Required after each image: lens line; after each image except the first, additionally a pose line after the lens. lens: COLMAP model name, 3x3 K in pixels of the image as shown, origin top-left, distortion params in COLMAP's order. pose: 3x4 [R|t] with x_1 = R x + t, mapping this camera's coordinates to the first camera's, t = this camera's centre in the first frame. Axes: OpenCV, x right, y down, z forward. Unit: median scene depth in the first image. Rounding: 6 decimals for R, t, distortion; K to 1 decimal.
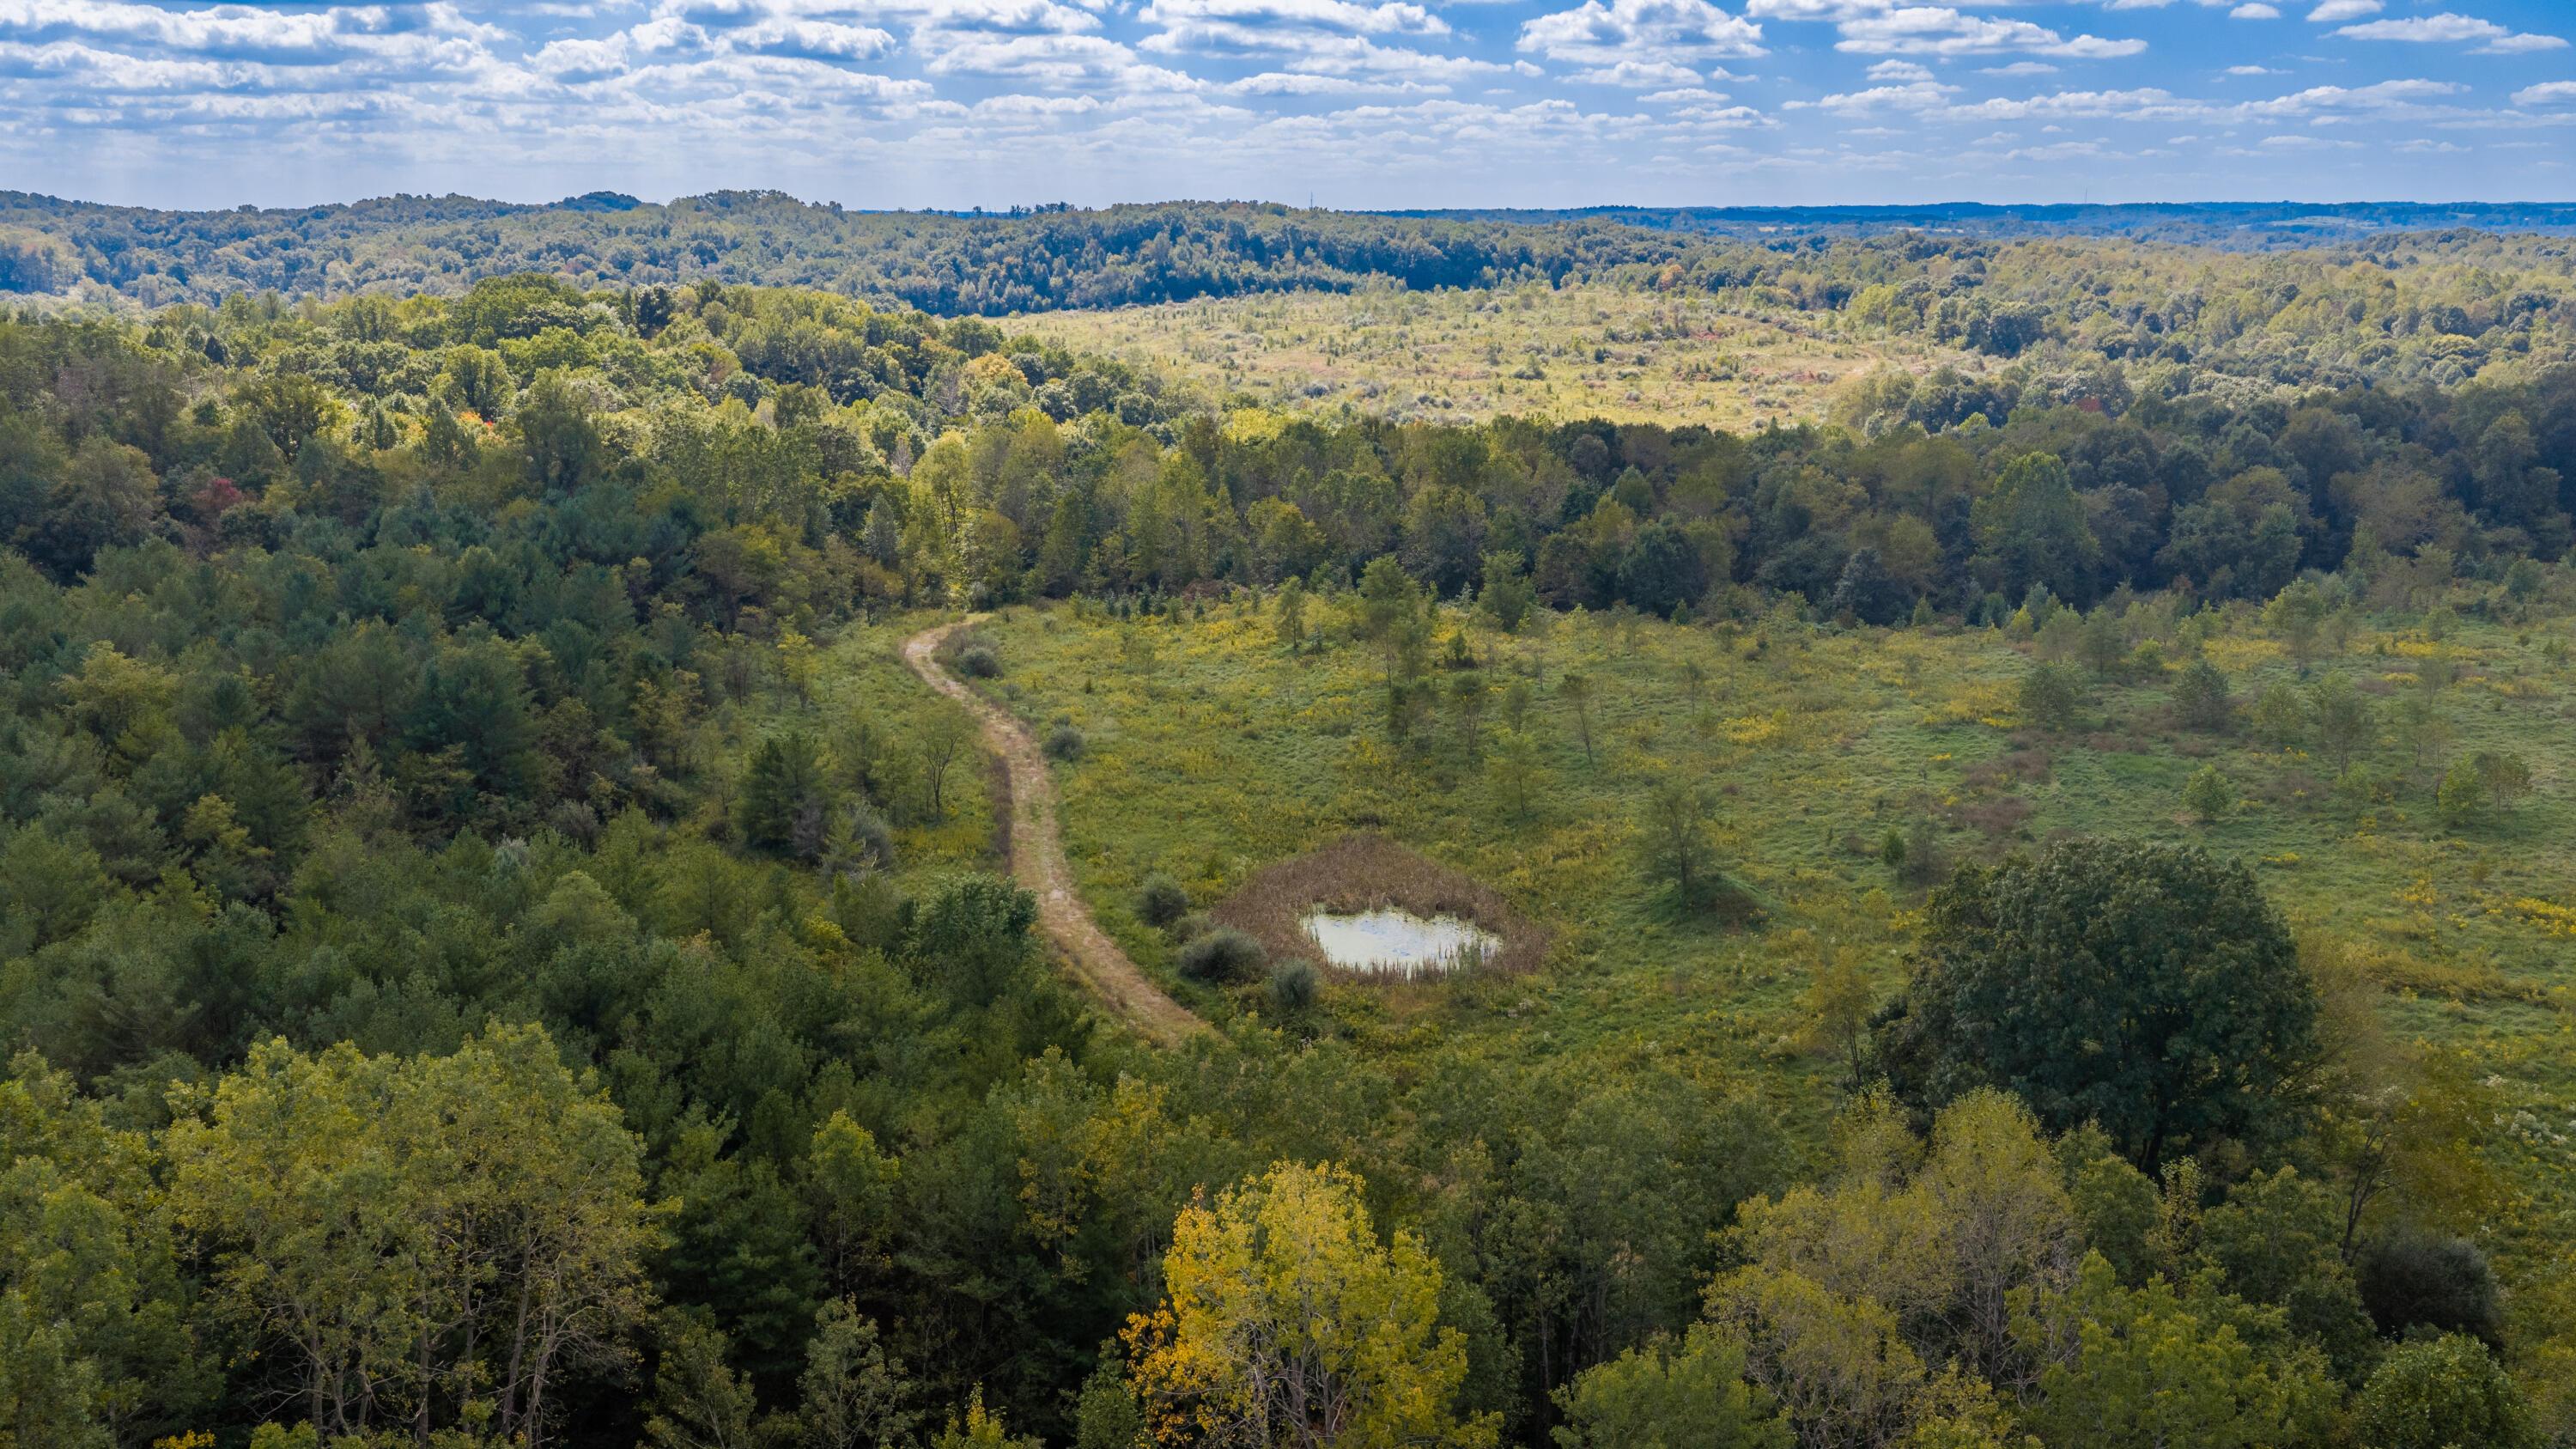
lens RADIAL K [[2120.7, 0, 1310.6], [0, 2120.7, 730.3], [0, 0, 1]] dist [0.024815, -0.051575]
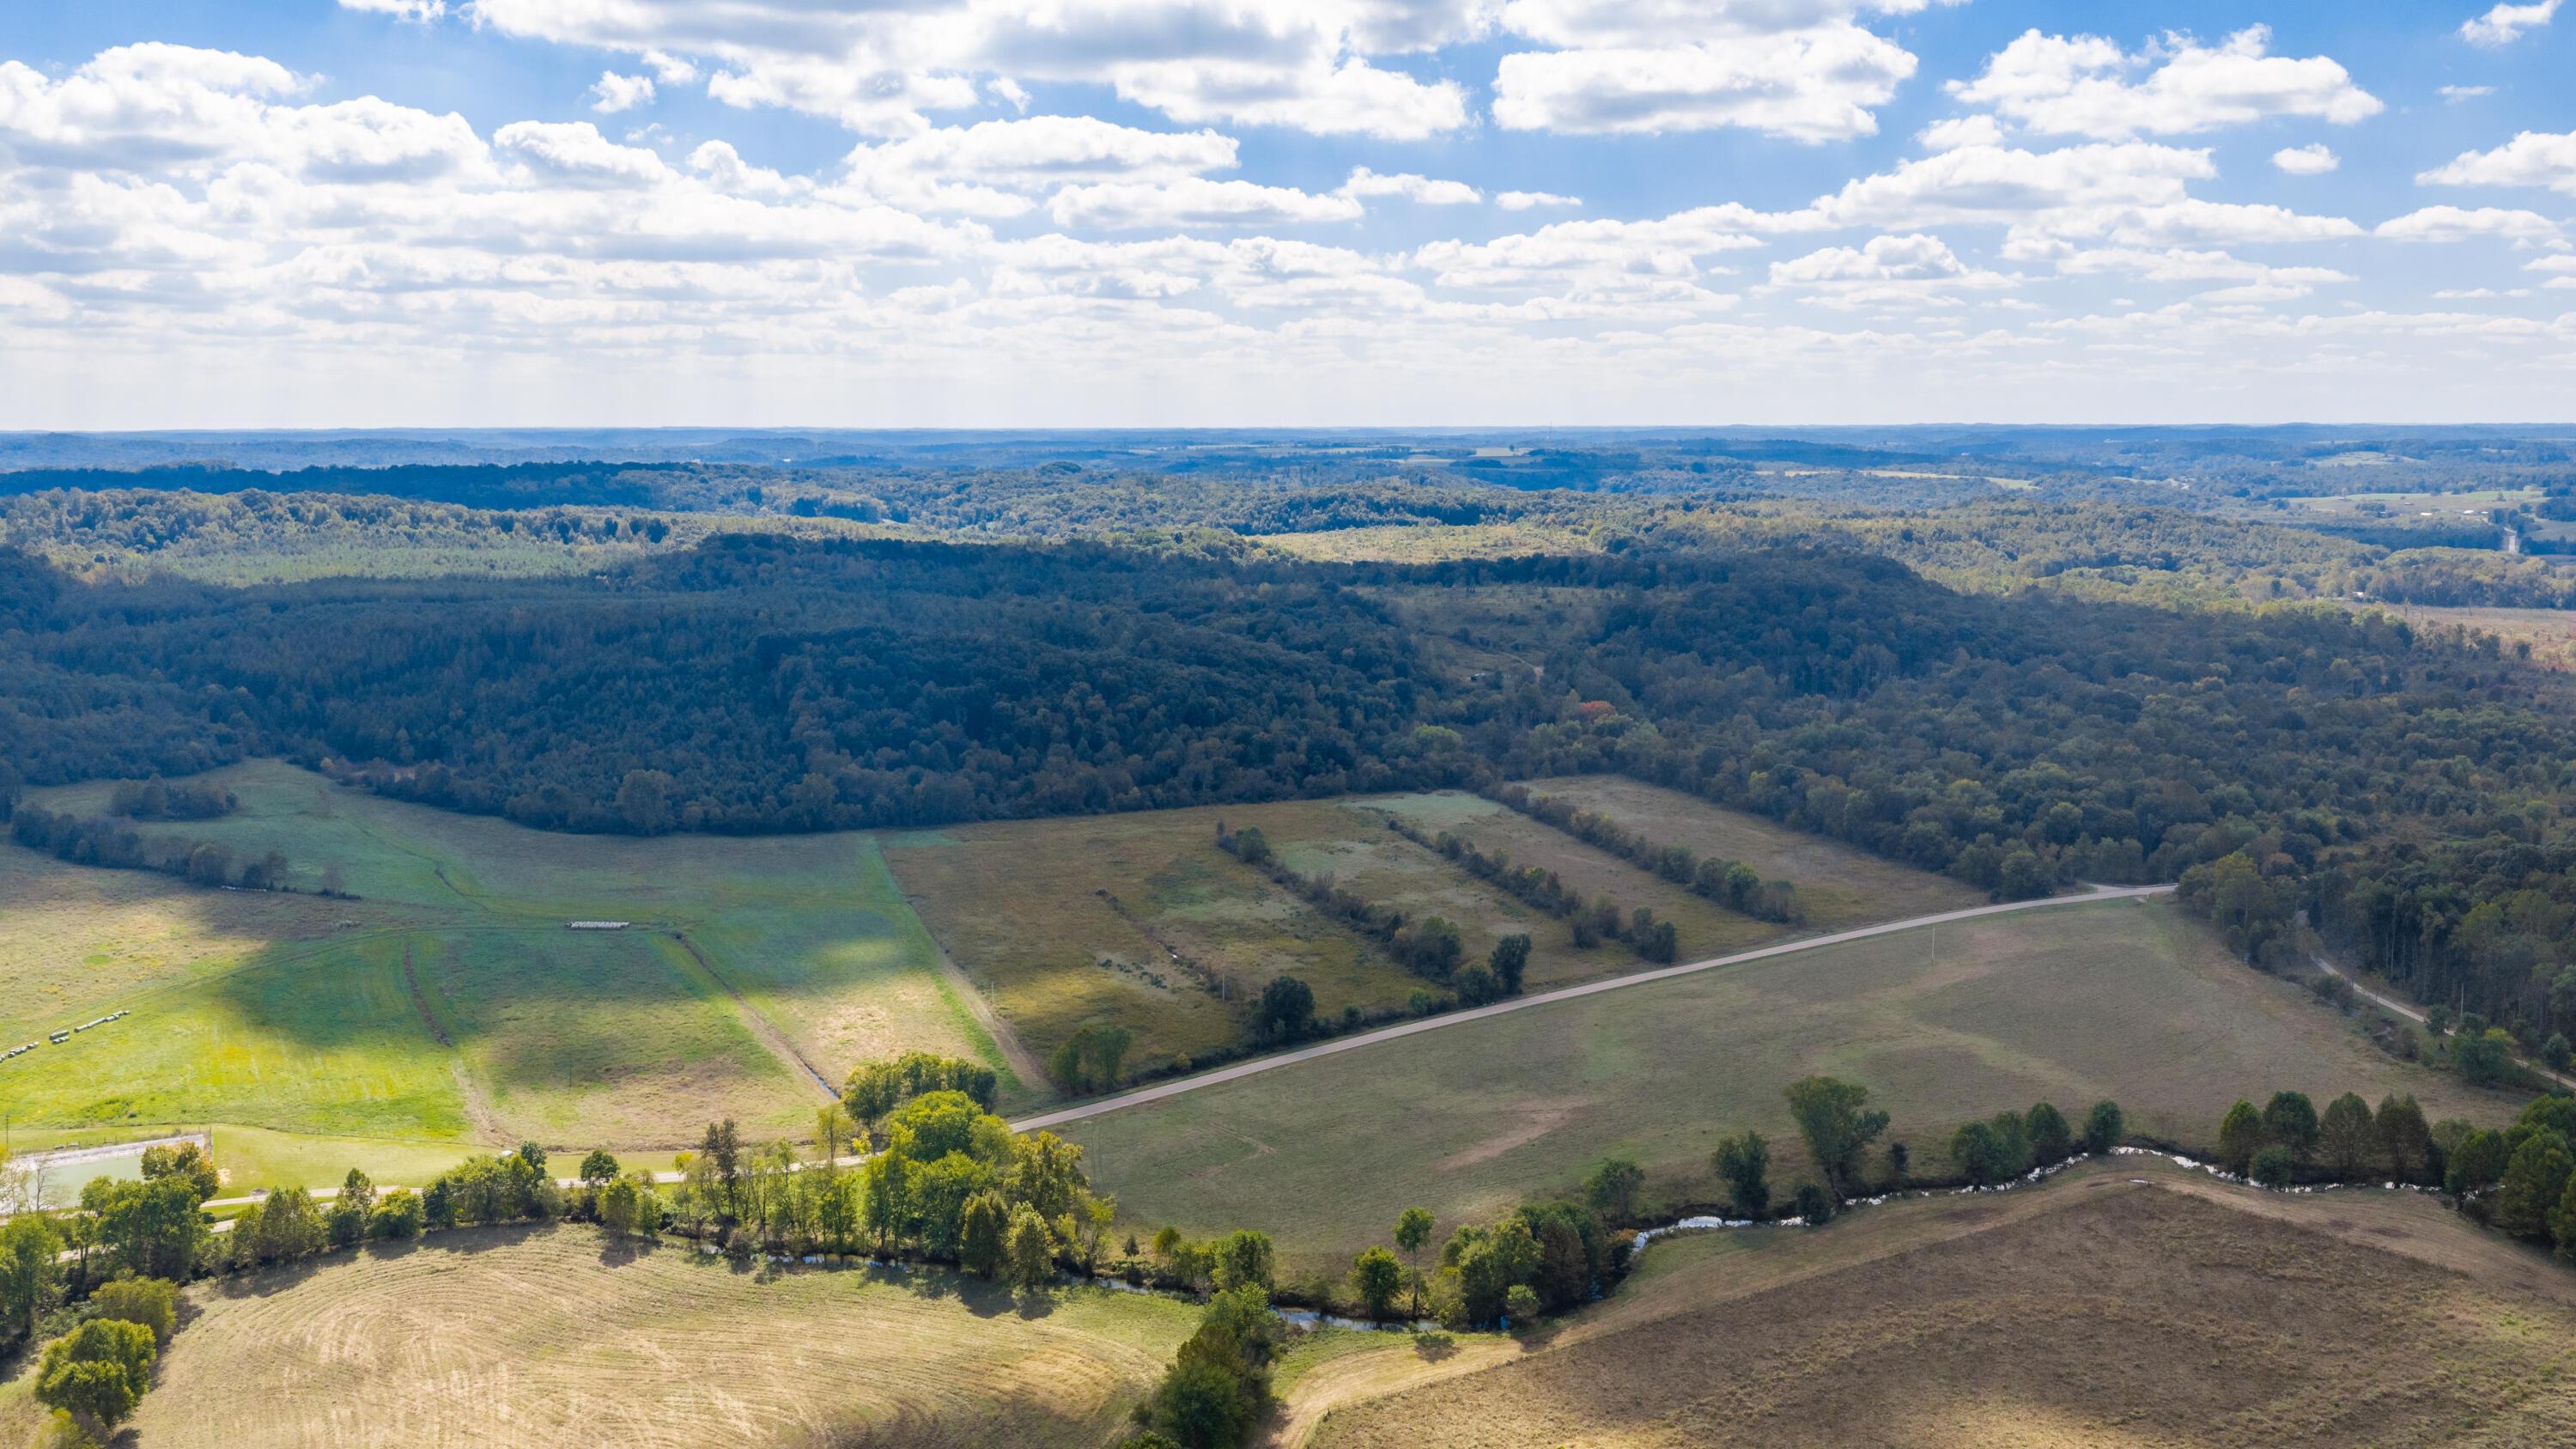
lens RADIAL K [[2120.7, 0, 1284.5], [0, 2120.7, 726.4], [0, 0, 1]] dist [0.024815, -0.051575]
pose [[0.988542, 0.022202, -0.149301, 0.301876], [-0.036460, 0.994956, -0.093449, 0.315765], [0.146474, 0.097822, 0.984366, -1.726865]]
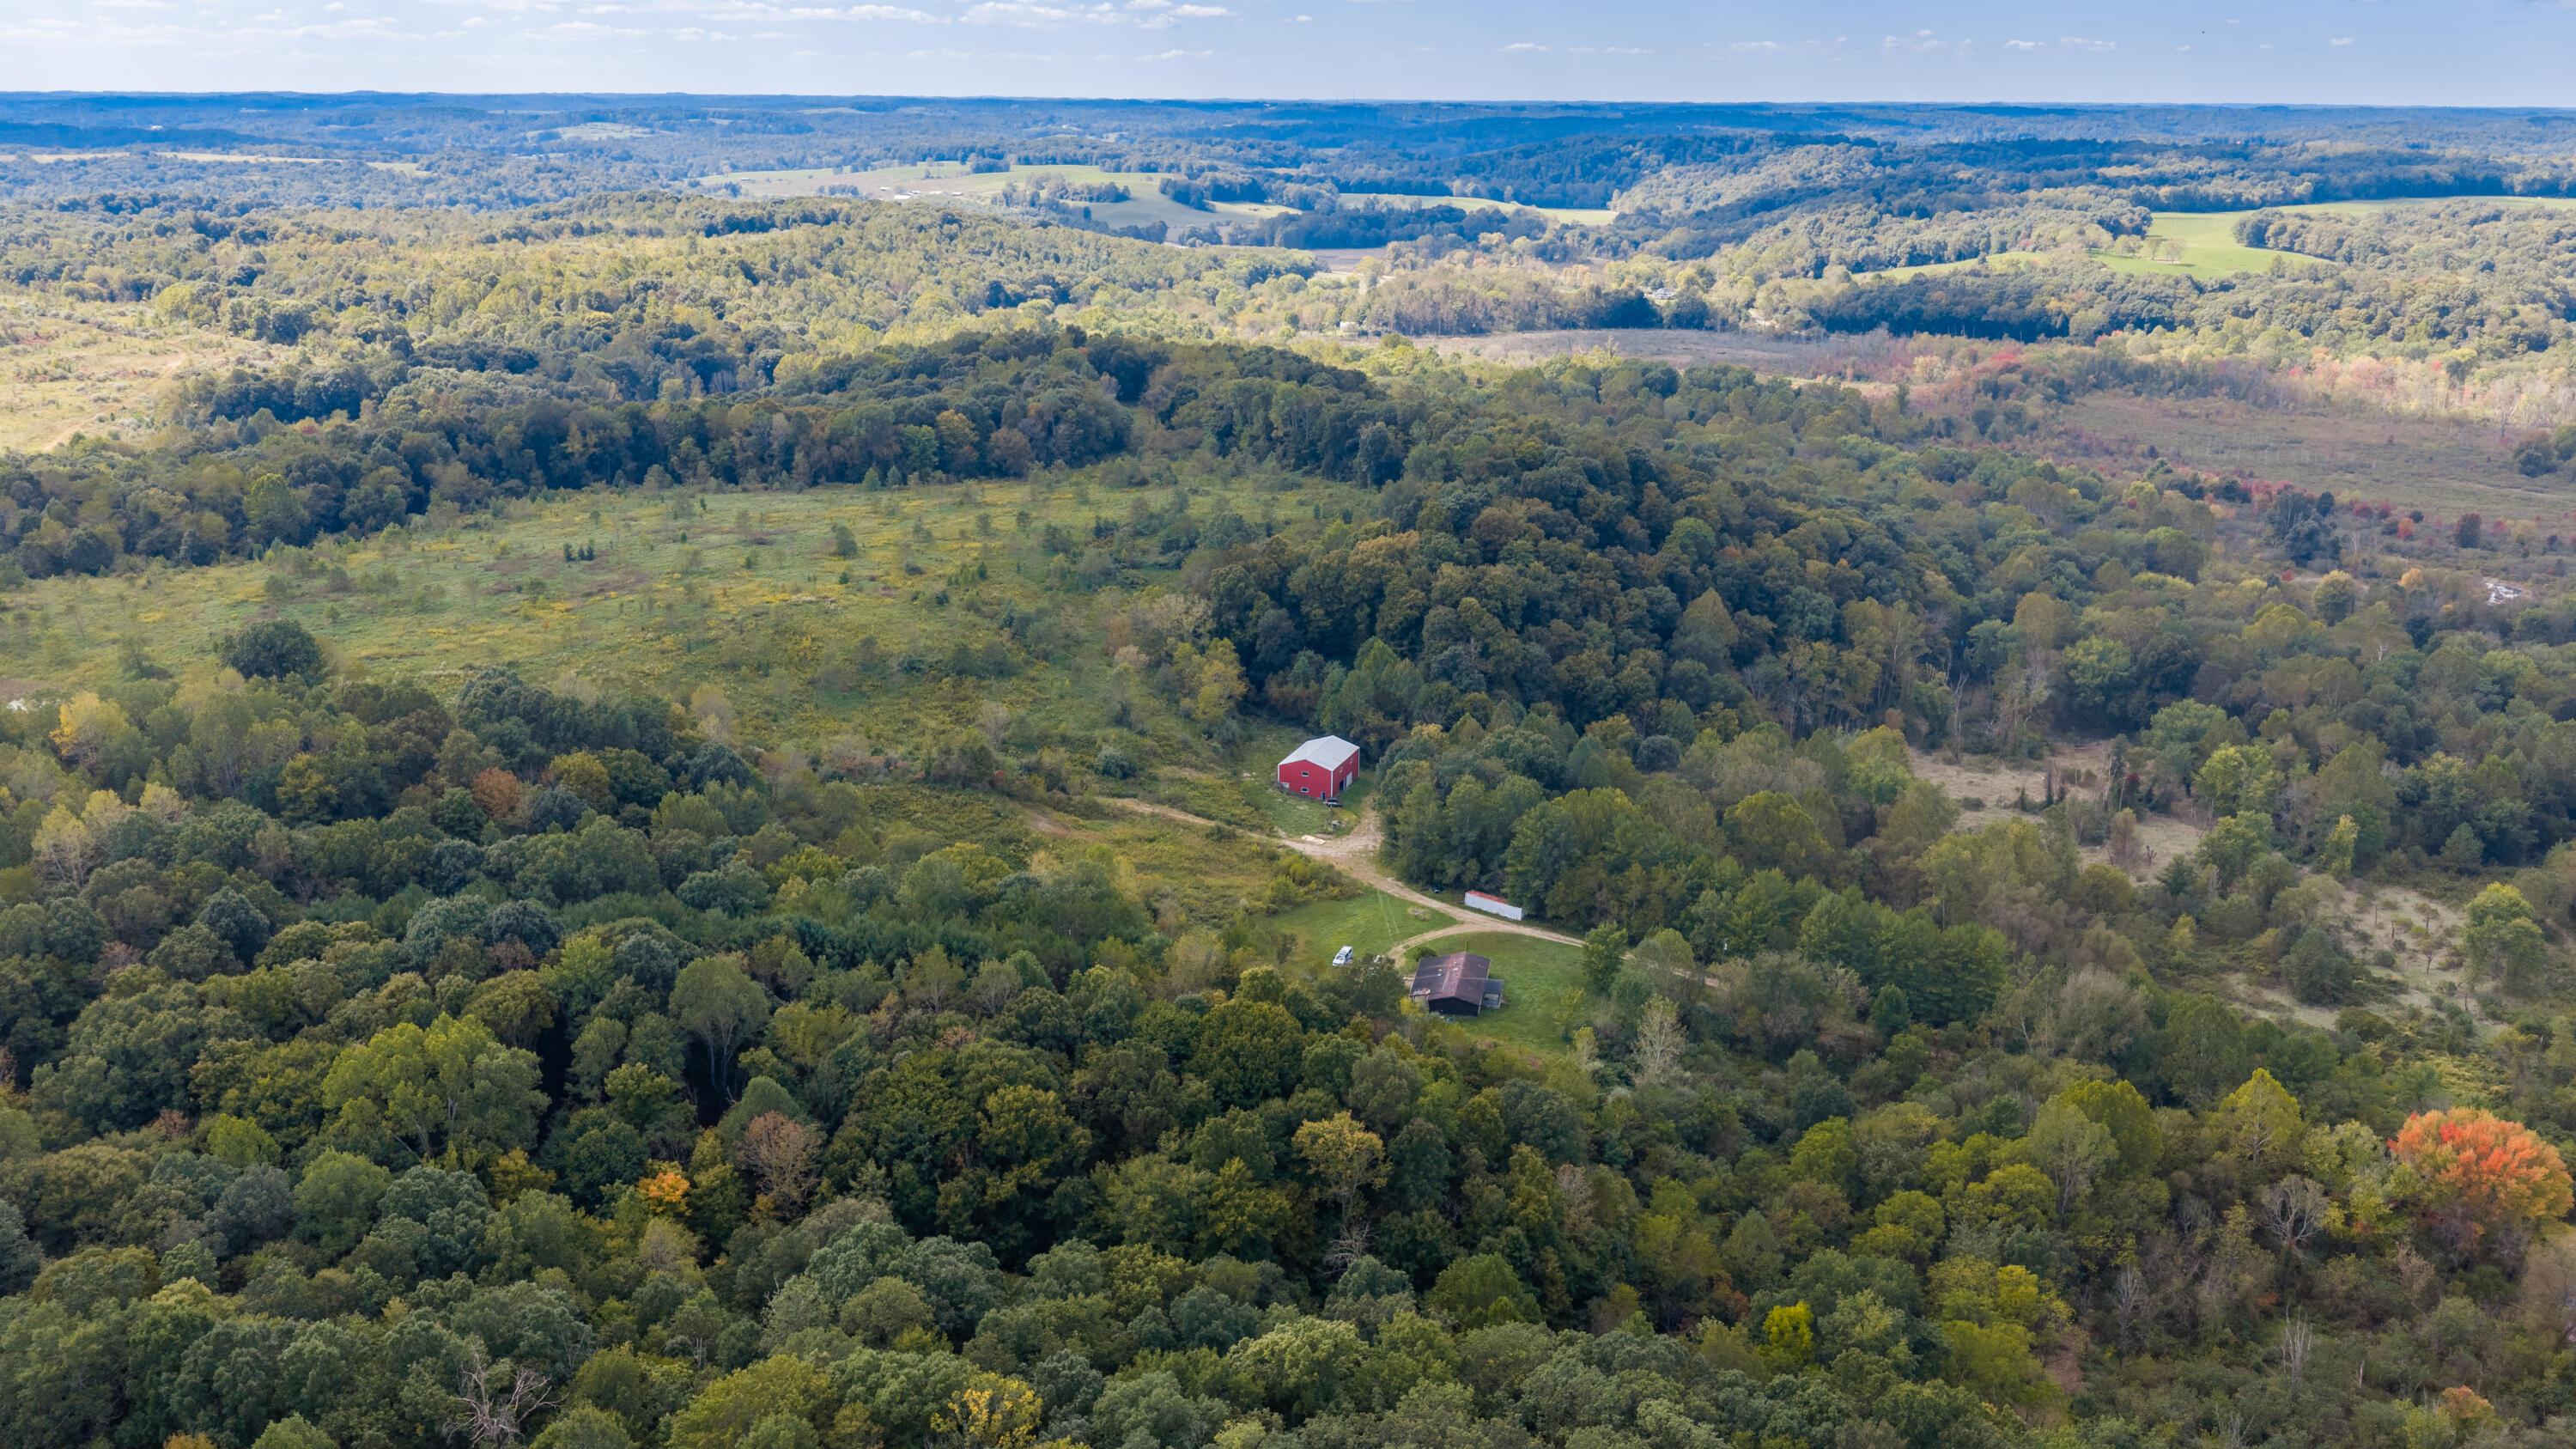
lens RADIAL K [[2120.7, 0, 1290.0], [0, 2120.7, 726.7], [0, 0, 1]] dist [0.024815, -0.051575]
pose [[0.749182, -0.180647, 0.637254, -0.095279], [0.147870, 0.983424, 0.104936, 0.014686], [-0.645647, 0.015615, 0.763476, -0.414121]]
